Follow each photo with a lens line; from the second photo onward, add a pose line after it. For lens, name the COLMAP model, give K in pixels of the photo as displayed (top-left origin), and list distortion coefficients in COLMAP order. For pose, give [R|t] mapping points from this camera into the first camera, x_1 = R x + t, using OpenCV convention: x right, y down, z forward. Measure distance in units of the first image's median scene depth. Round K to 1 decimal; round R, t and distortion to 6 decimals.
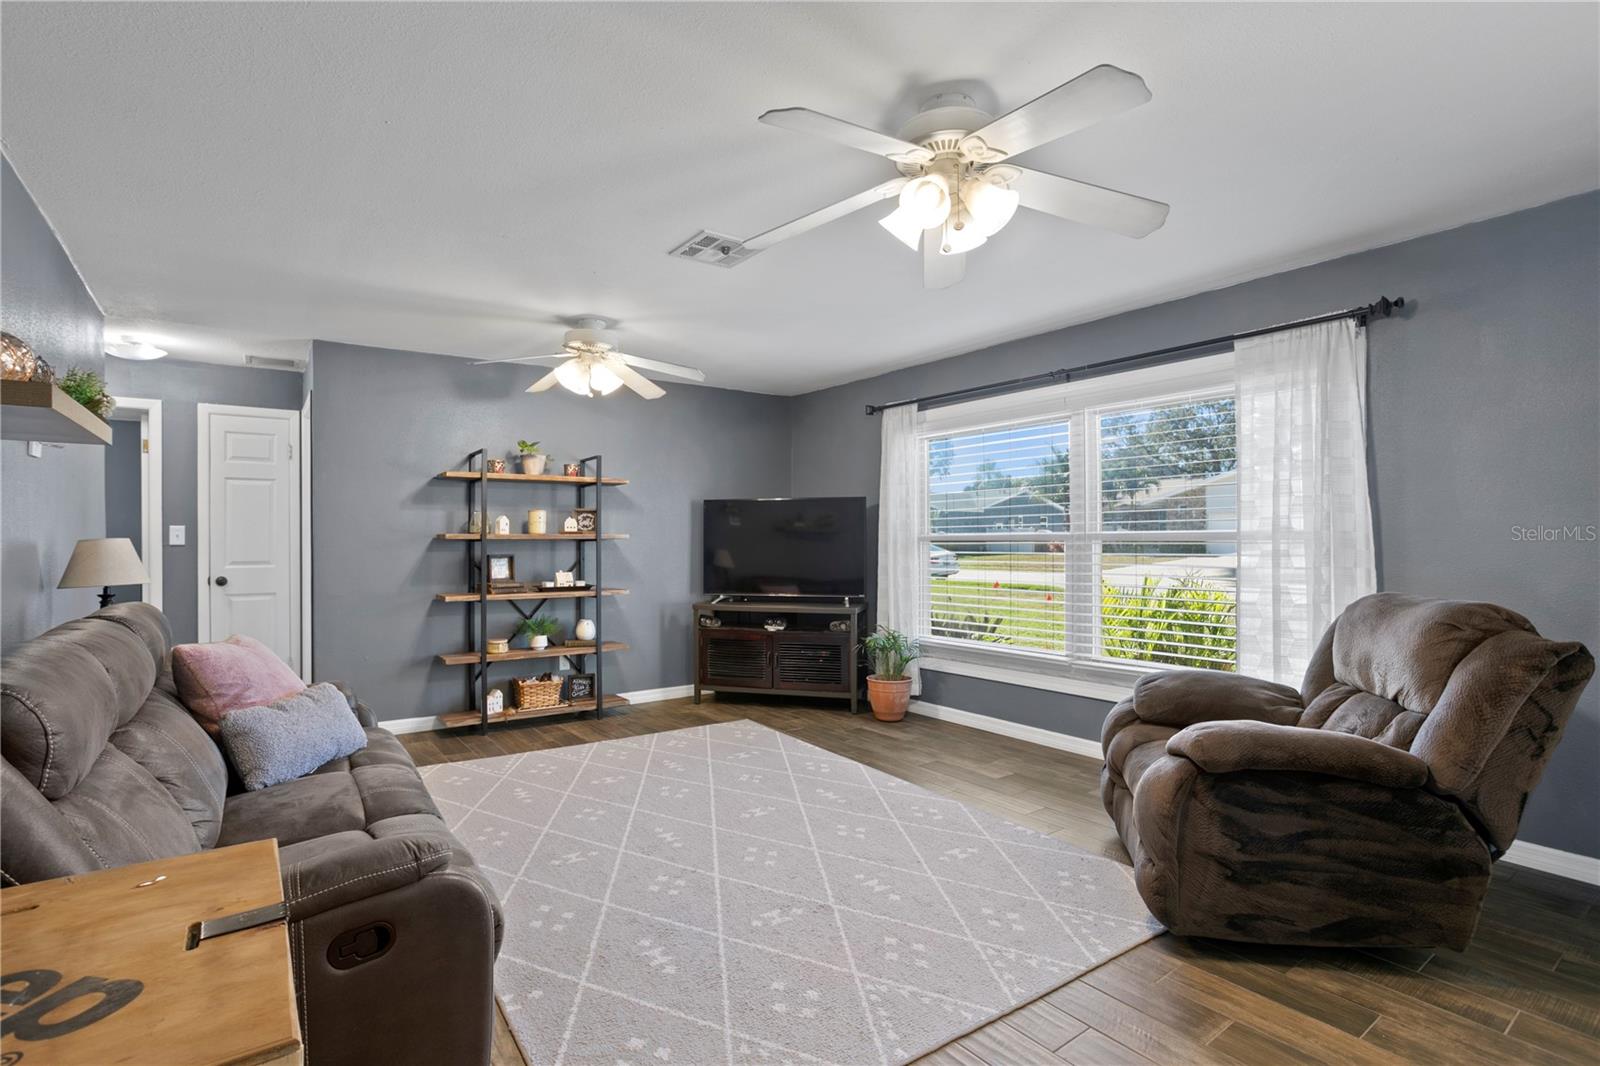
lens RADIAL K [[777.0, 0, 775.6], [0, 777.0, 537.1], [0, 0, 1]] dist [-0.065191, 0.049906]
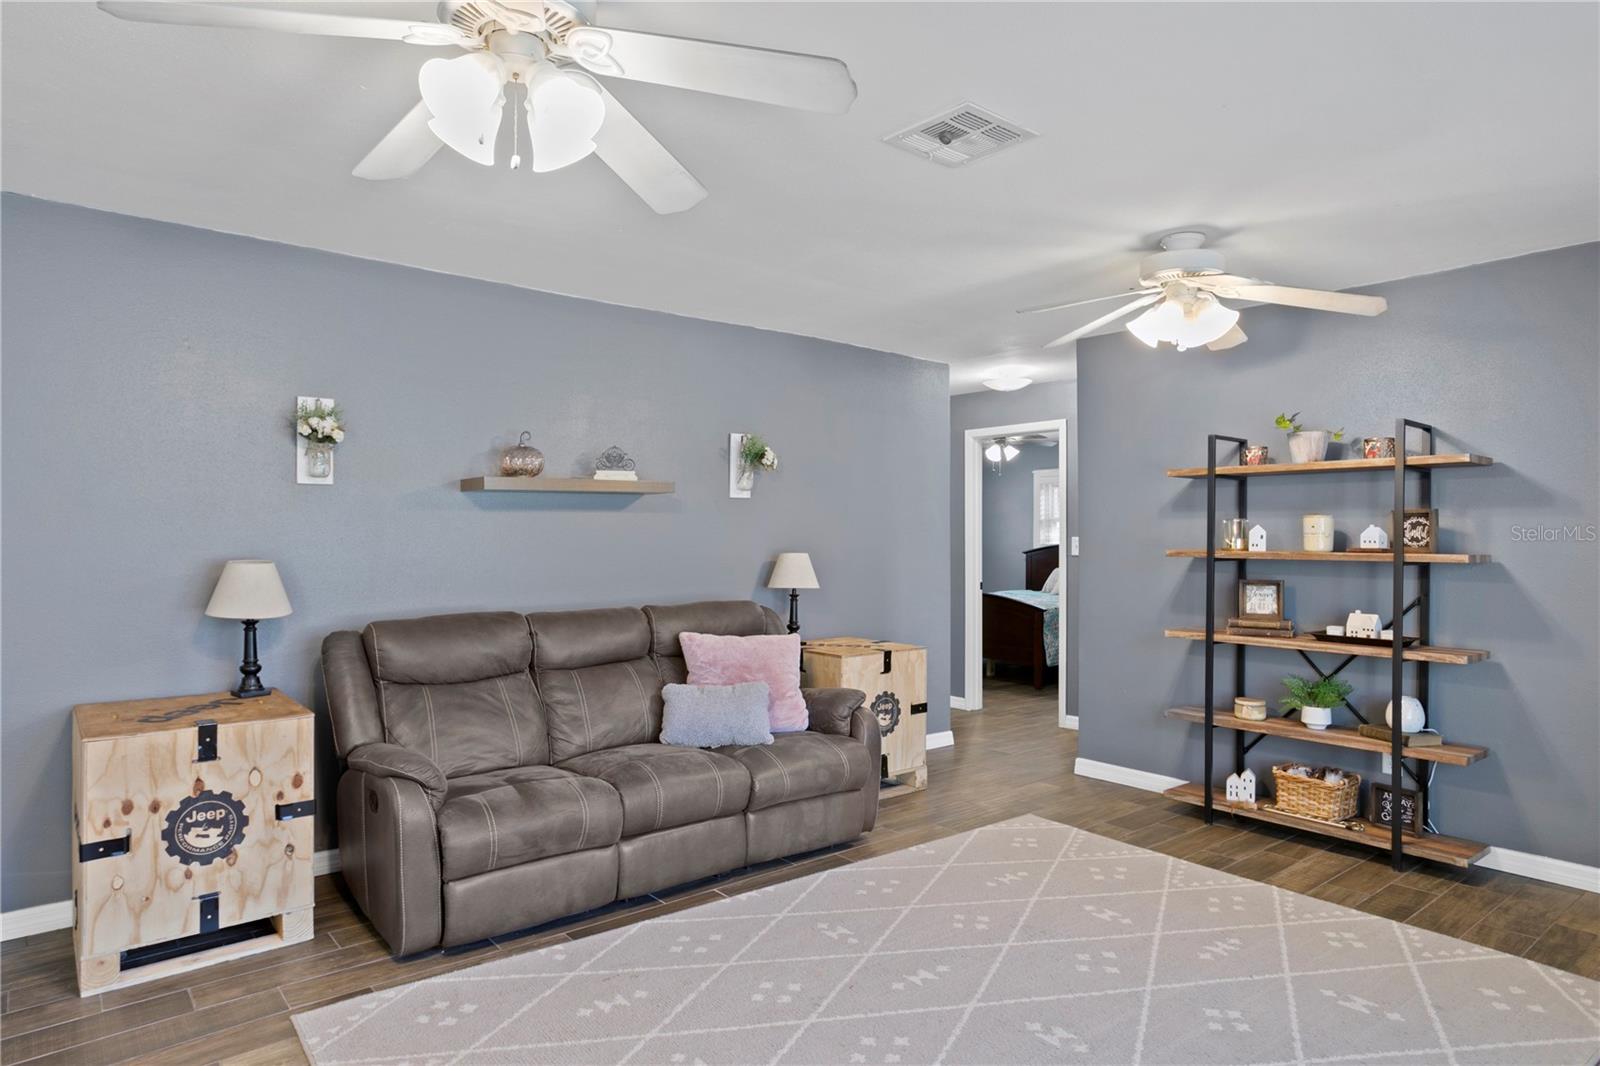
lens RADIAL K [[928.5, 0, 775.4], [0, 928.5, 545.1], [0, 0, 1]] dist [-0.003610, 0.000225]
pose [[0.068701, 0.012134, -0.997564, 0.452733], [0.000627, 0.999925, 0.012206, -0.019854], [0.997637, -0.001464, 0.068688, 0.499799]]
